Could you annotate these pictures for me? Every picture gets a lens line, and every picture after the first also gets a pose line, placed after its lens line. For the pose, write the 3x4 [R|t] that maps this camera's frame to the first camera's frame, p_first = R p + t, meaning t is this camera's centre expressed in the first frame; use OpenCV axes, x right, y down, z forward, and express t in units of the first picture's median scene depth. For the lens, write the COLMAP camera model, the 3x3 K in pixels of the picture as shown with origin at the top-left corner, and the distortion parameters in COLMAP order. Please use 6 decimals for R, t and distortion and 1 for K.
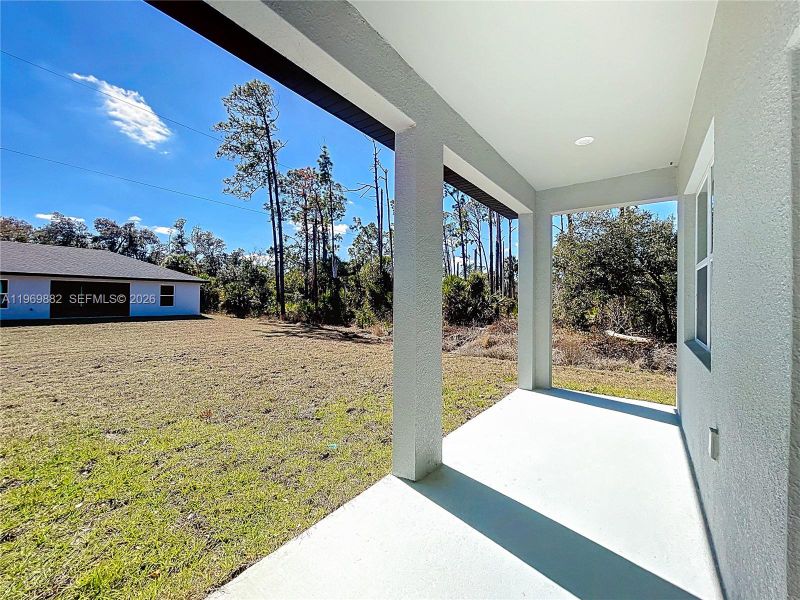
lens RADIAL K [[437.3, 0, 400.0], [0, 437.3, 300.0], [0, 0, 1]] dist [-0.002225, 0.000009]
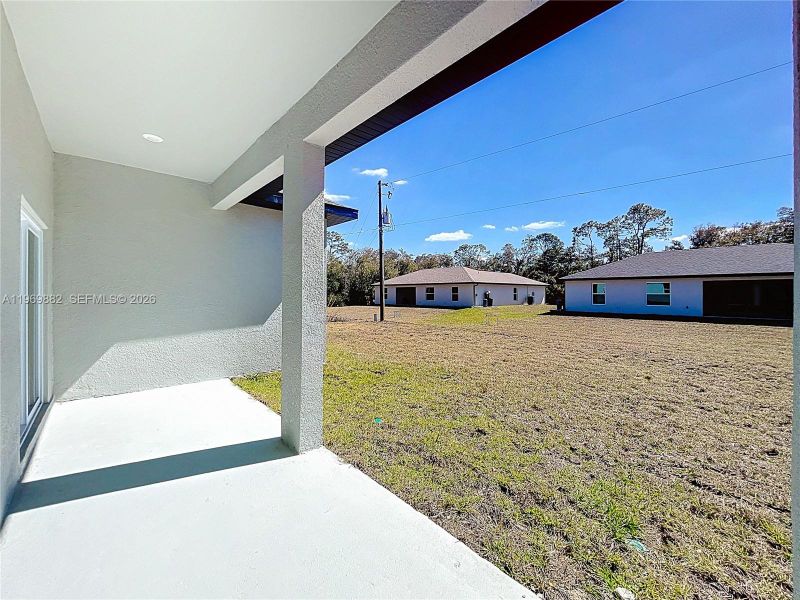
lens RADIAL K [[437.3, 0, 400.0], [0, 437.3, 300.0], [0, 0, 1]] dist [-0.002225, 0.000009]
pose [[-0.442851, 0.002781, -0.896591, 0.913656], [-0.010007, 0.999918, 0.008044, 0.001717], [0.896539, 0.012535, -0.442787, 1.501647]]
